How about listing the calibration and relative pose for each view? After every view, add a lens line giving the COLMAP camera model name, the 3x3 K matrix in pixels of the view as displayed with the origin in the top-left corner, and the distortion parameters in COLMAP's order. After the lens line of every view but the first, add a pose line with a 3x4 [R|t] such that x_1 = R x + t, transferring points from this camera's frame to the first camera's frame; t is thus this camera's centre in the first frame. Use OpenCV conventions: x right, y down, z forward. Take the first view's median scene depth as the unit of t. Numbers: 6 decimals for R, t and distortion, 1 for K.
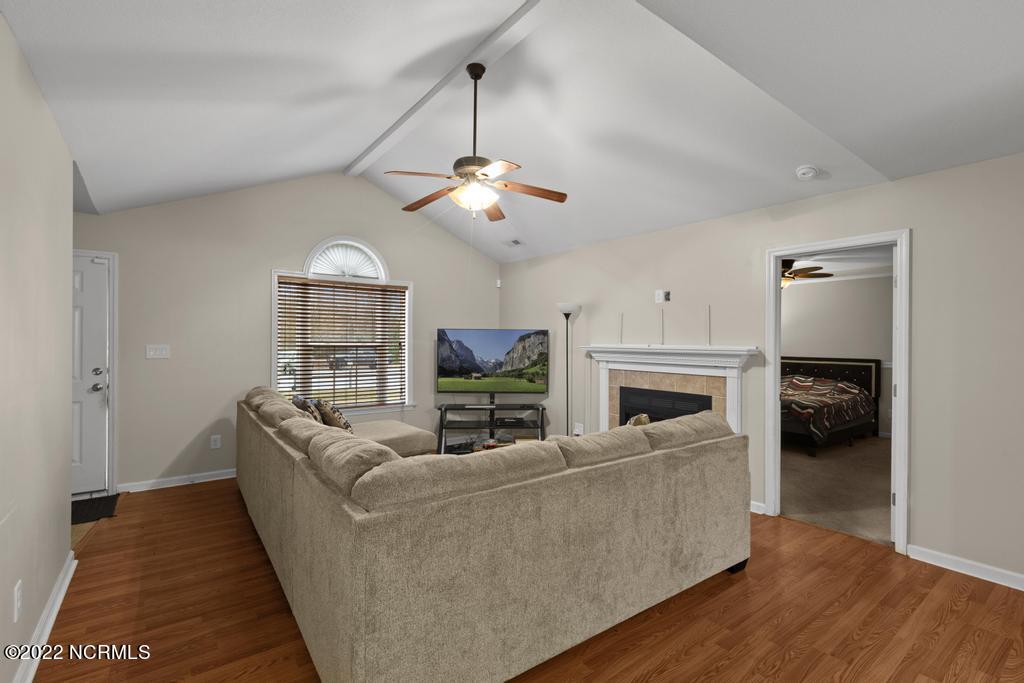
lens RADIAL K [[477.4, 0, 512.0], [0, 477.4, 341.5], [0, 0, 1]] dist [0.010227, 0.000895]
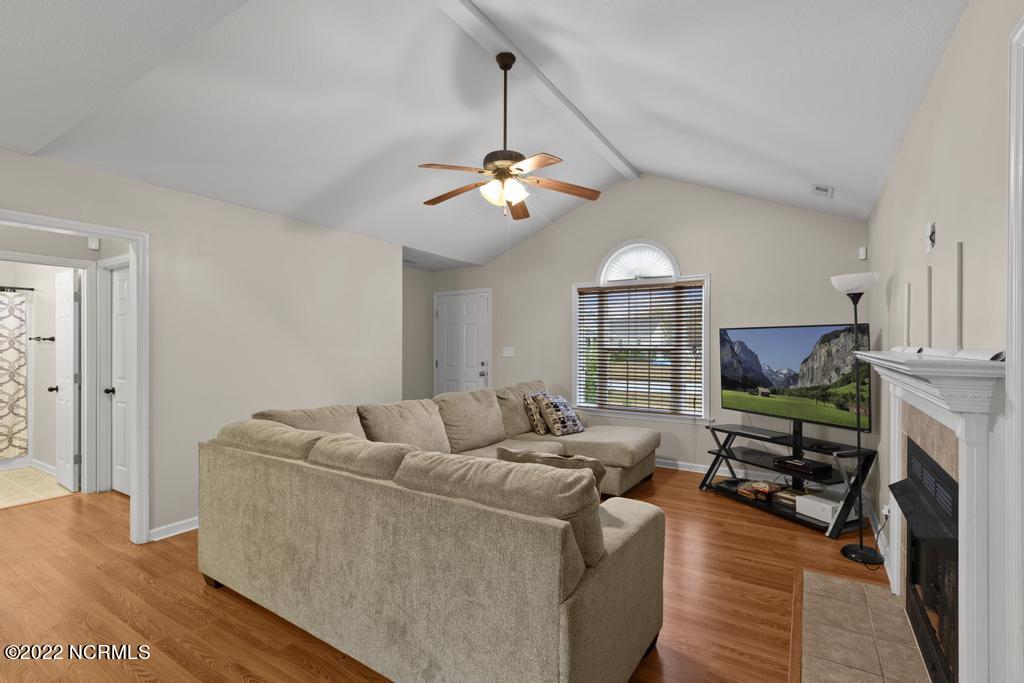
lens RADIAL K [[477.4, 0, 512.0], [0, 477.4, 341.5], [0, 0, 1]] dist [0.010227, 0.000895]
pose [[0.359388, -0.009582, -0.933139, 0.467921], [0.000257, 0.999948, -0.010169, 0.003647], [0.933188, 0.003415, 0.359372, 0.380374]]
